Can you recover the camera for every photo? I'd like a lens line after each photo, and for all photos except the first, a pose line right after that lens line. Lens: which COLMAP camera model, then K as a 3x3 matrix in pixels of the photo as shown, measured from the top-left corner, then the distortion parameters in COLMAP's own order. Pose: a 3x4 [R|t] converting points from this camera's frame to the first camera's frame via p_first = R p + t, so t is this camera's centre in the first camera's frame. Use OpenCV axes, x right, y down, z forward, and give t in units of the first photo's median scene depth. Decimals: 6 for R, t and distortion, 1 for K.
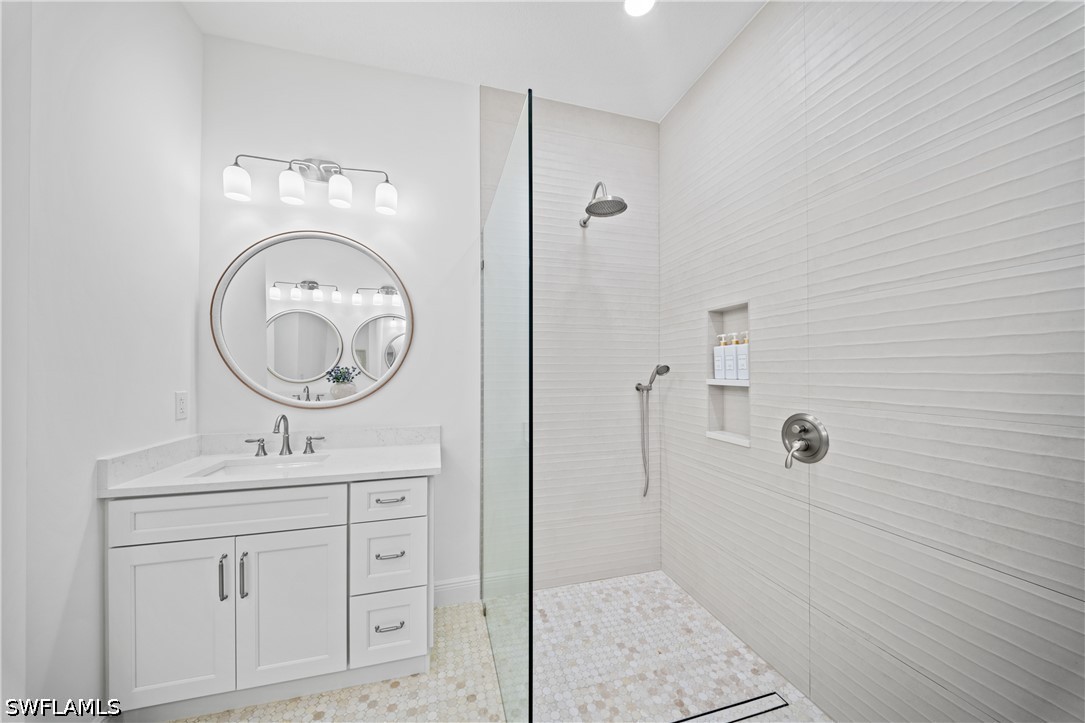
lens RADIAL K [[378.1, 0, 542.9], [0, 378.1, 363.5], [0, 0, 1]] dist [0.000965, 0.000005]
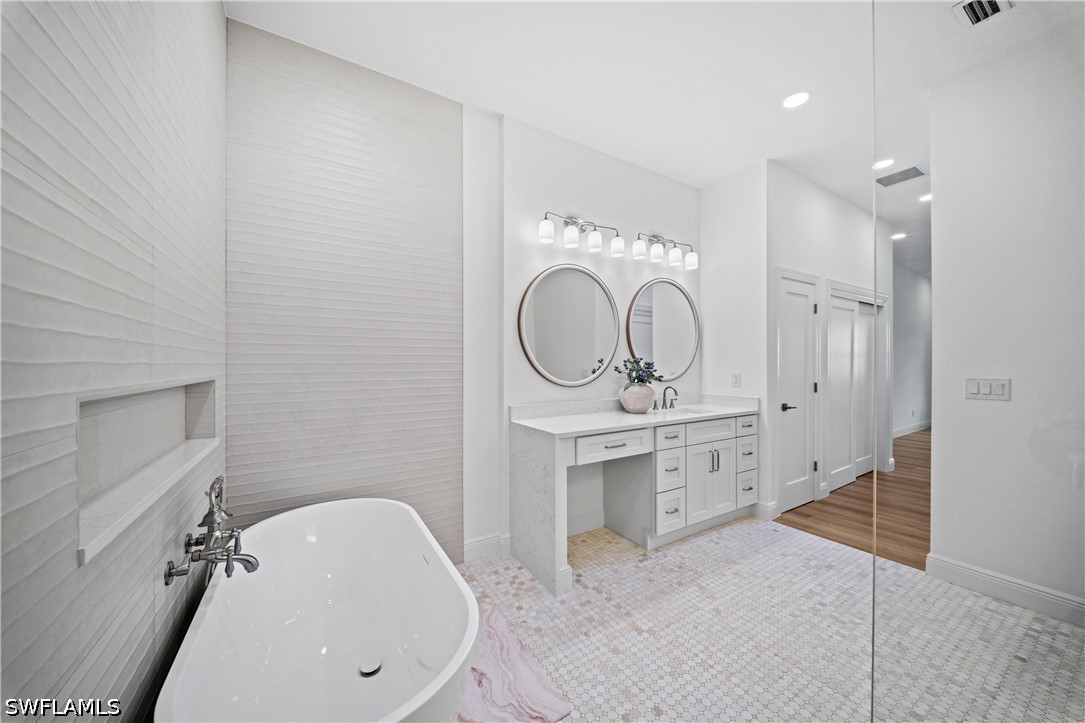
lens RADIAL K [[366.6, 0, 516.4], [0, 366.6, 361.9], [0, 0, 1]] dist [0.000176, -0.000002]
pose [[0.971999, 0.002157, 0.234975, -1.512878], [-0.008546, 0.999621, 0.026175, -0.018241], [-0.234829, -0.027450, 0.971649, -0.448882]]
